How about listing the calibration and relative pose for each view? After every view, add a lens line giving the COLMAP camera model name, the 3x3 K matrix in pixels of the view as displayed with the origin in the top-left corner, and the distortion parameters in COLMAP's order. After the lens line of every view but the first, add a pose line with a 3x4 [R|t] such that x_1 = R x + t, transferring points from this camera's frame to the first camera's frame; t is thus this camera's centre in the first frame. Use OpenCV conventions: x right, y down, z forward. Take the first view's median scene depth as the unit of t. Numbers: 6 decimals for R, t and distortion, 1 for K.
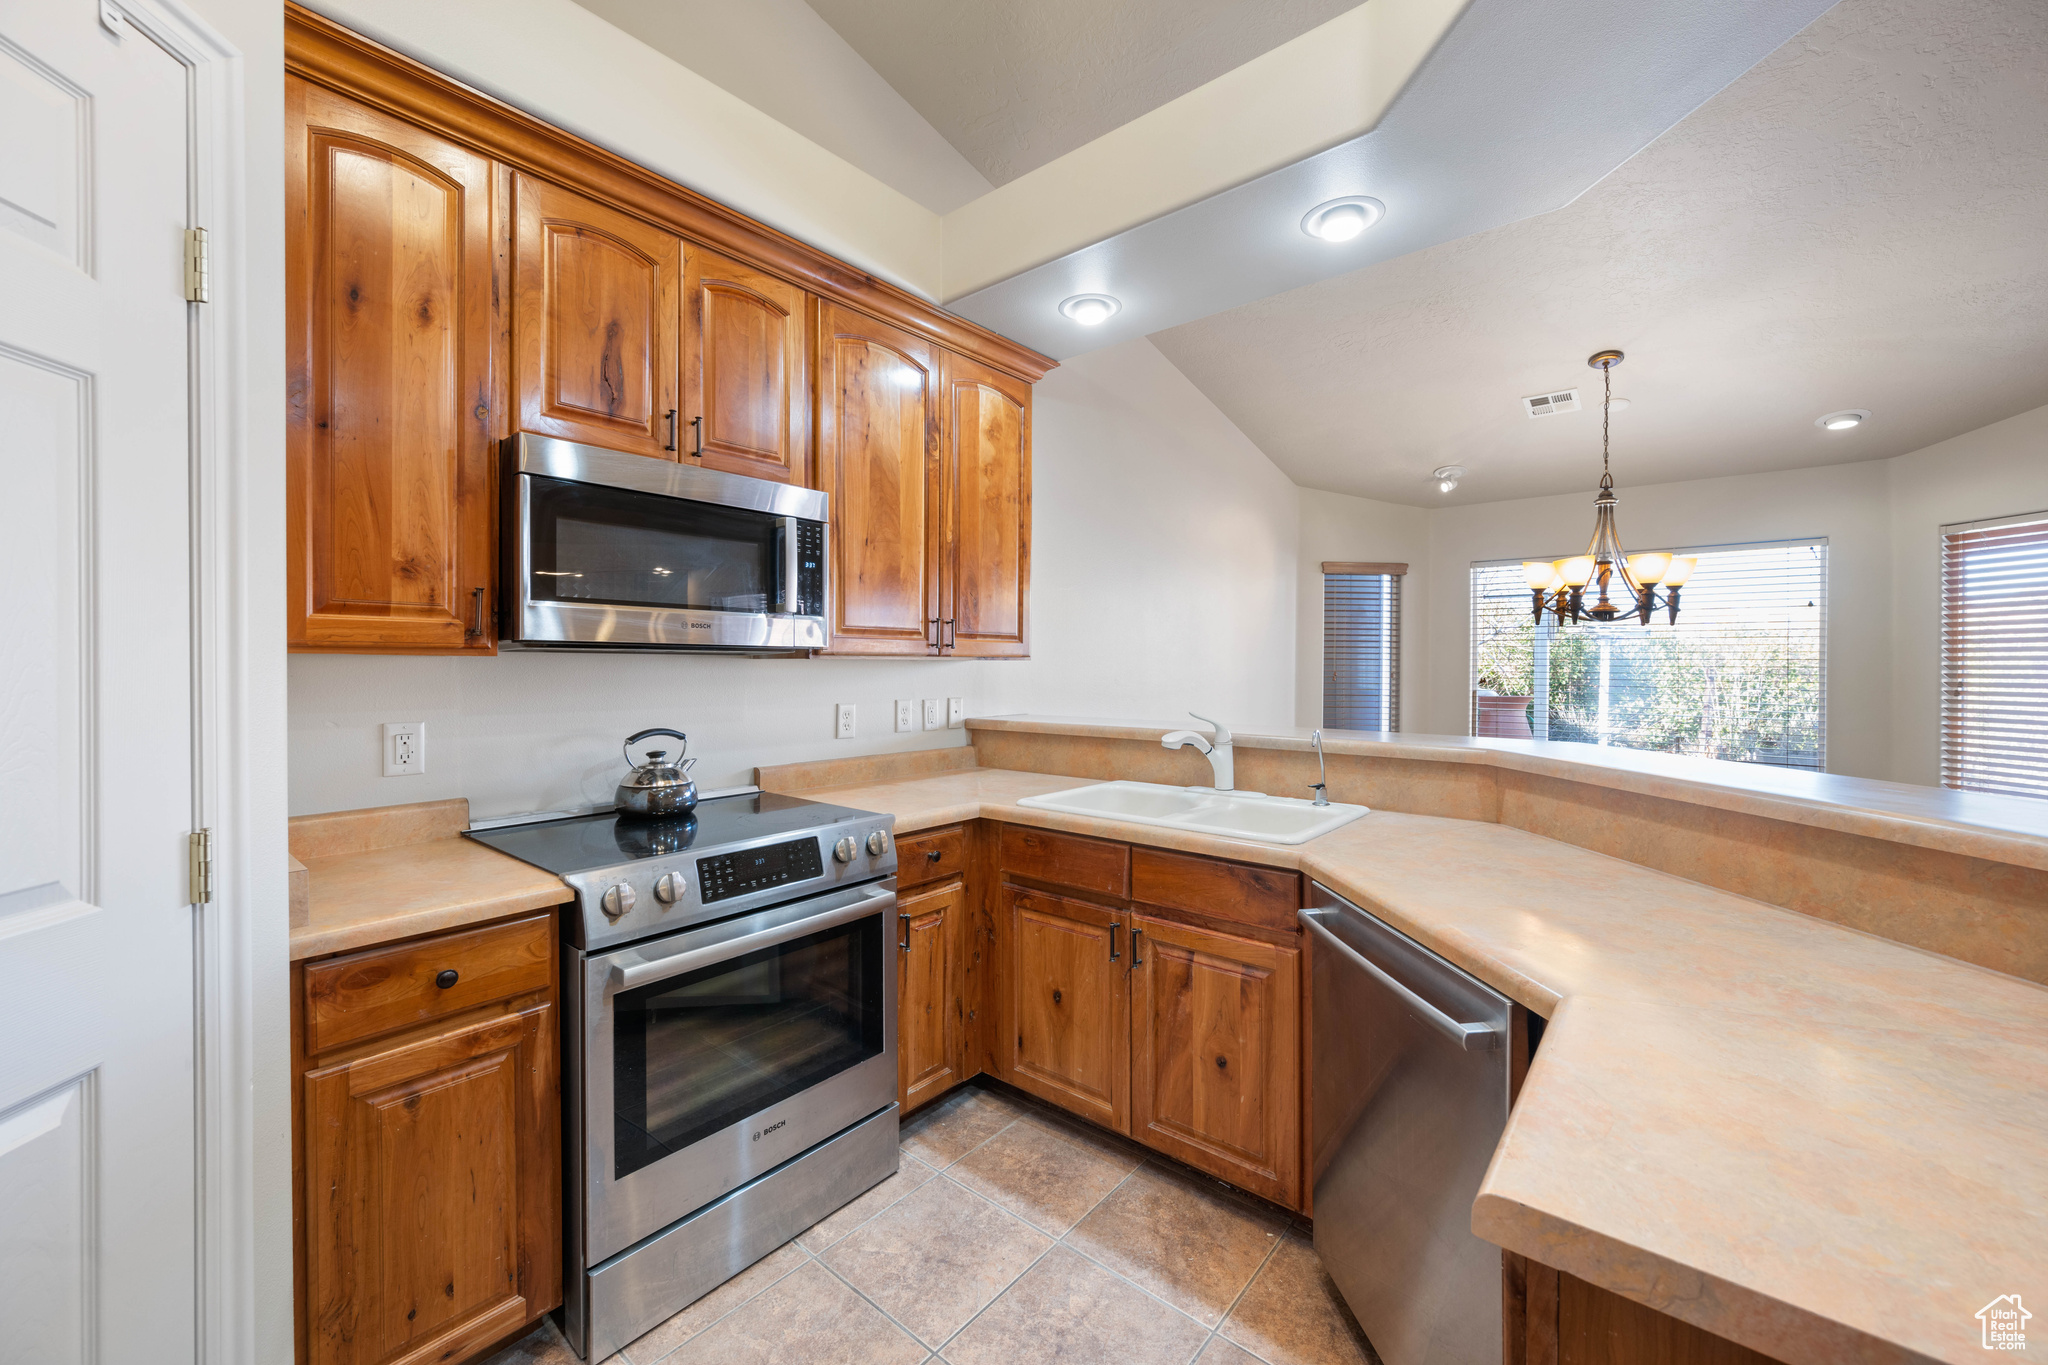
lens RADIAL K [[813.8, 0, 1032.7], [0, 813.8, 671.7], [0, 0, 1]] dist [-0.000165, 0.000903]
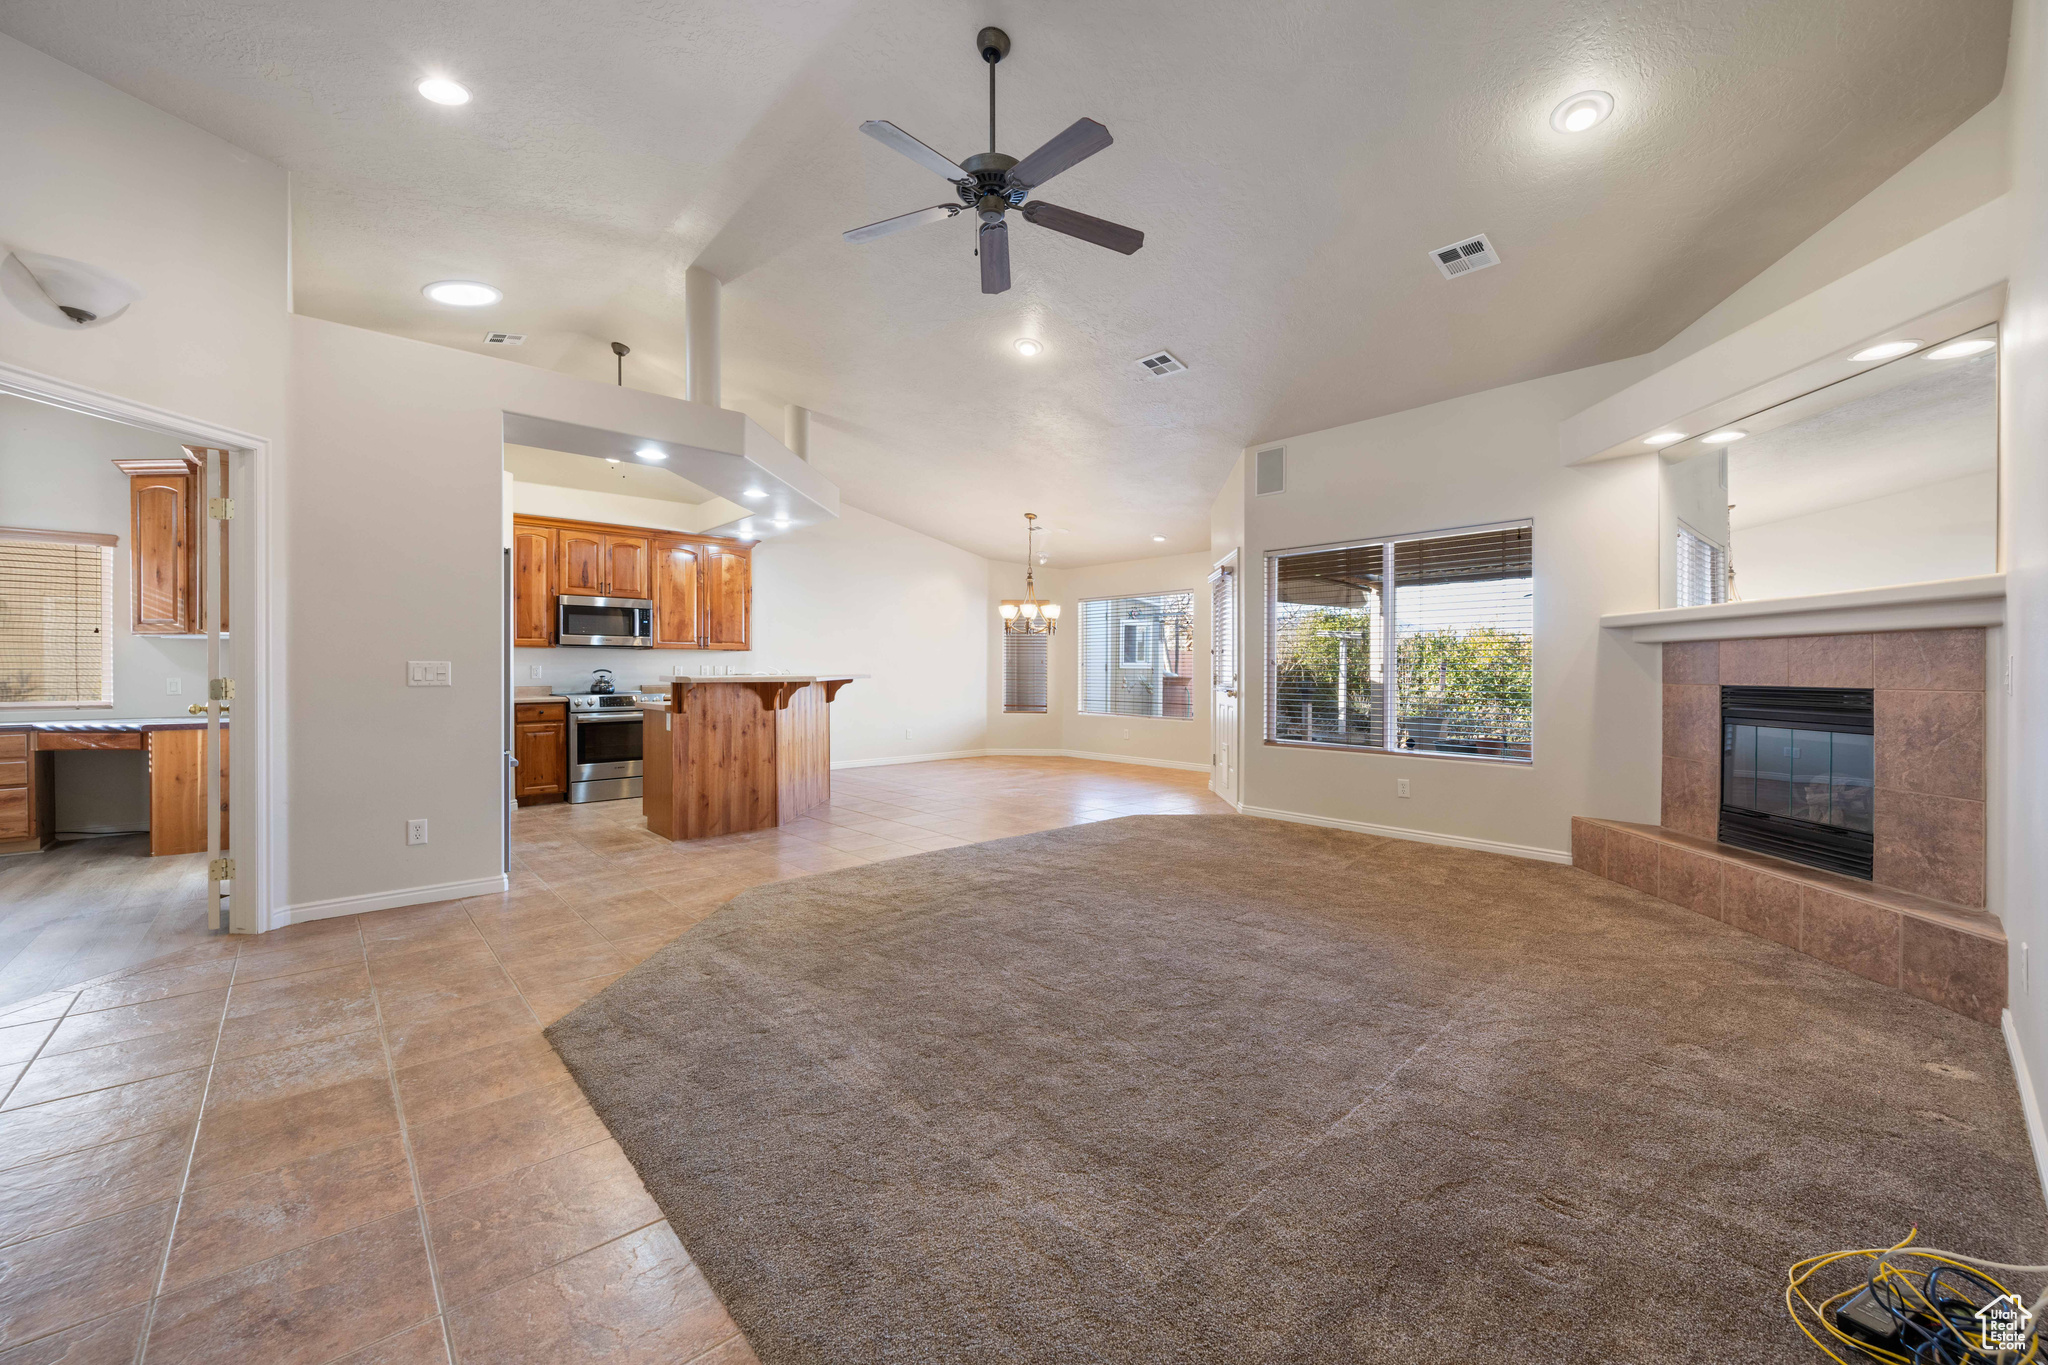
lens RADIAL K [[813.8, 0, 1026.5], [0, 813.8, 672.2], [0, 0, 1]] dist [-0.000165, 0.000903]
pose [[0.990959, -0.001353, -0.134161, 2.340221], [0.000925, 0.999994, -0.003250, 0.123197], [0.134164, 0.003096, 0.990954, -2.866665]]
